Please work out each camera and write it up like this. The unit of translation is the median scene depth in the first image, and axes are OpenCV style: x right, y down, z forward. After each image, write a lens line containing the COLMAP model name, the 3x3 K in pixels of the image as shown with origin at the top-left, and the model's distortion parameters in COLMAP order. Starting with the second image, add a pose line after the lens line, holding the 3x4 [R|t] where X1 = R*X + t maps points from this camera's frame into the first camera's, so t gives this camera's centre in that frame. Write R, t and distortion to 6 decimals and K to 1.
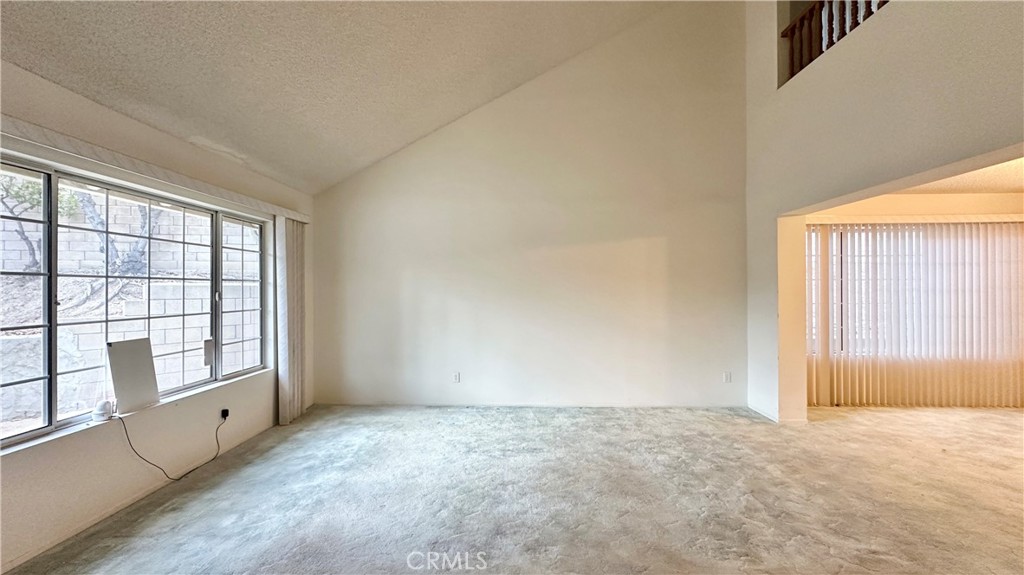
lens RADIAL K [[406.1, 0, 510.7], [0, 406.1, 286.6], [0, 0, 1]] dist [-0.004780, 0.000467]
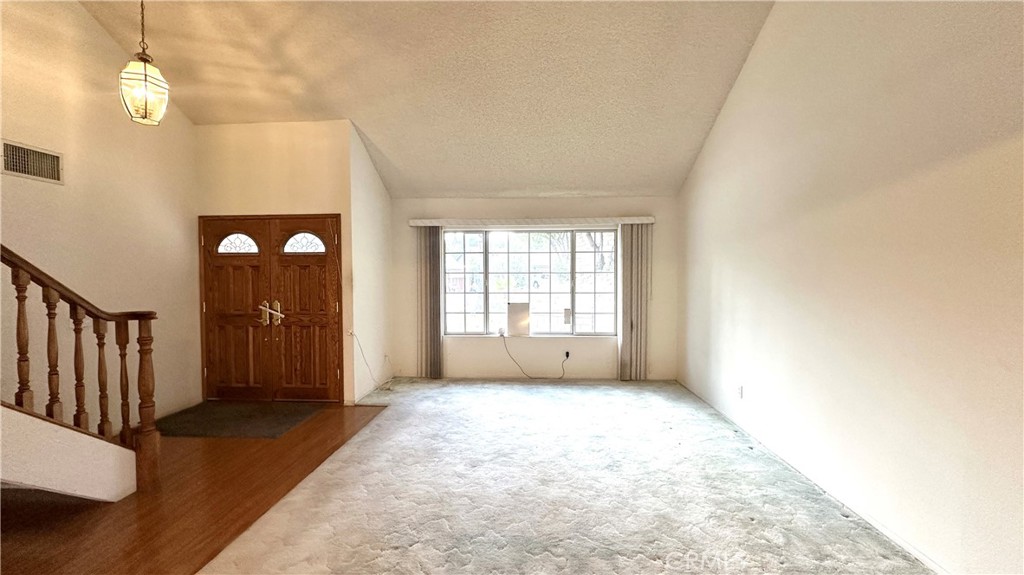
lens RADIAL K [[406.1, 0, 510.7], [0, 406.1, 286.6], [0, 0, 1]] dist [-0.004780, 0.000467]
pose [[-0.013085, 0.031868, -0.999406, 0.885936], [0.006881, 0.999471, 0.031780, -0.013189], [0.999891, -0.006461, -0.013298, 0.758524]]
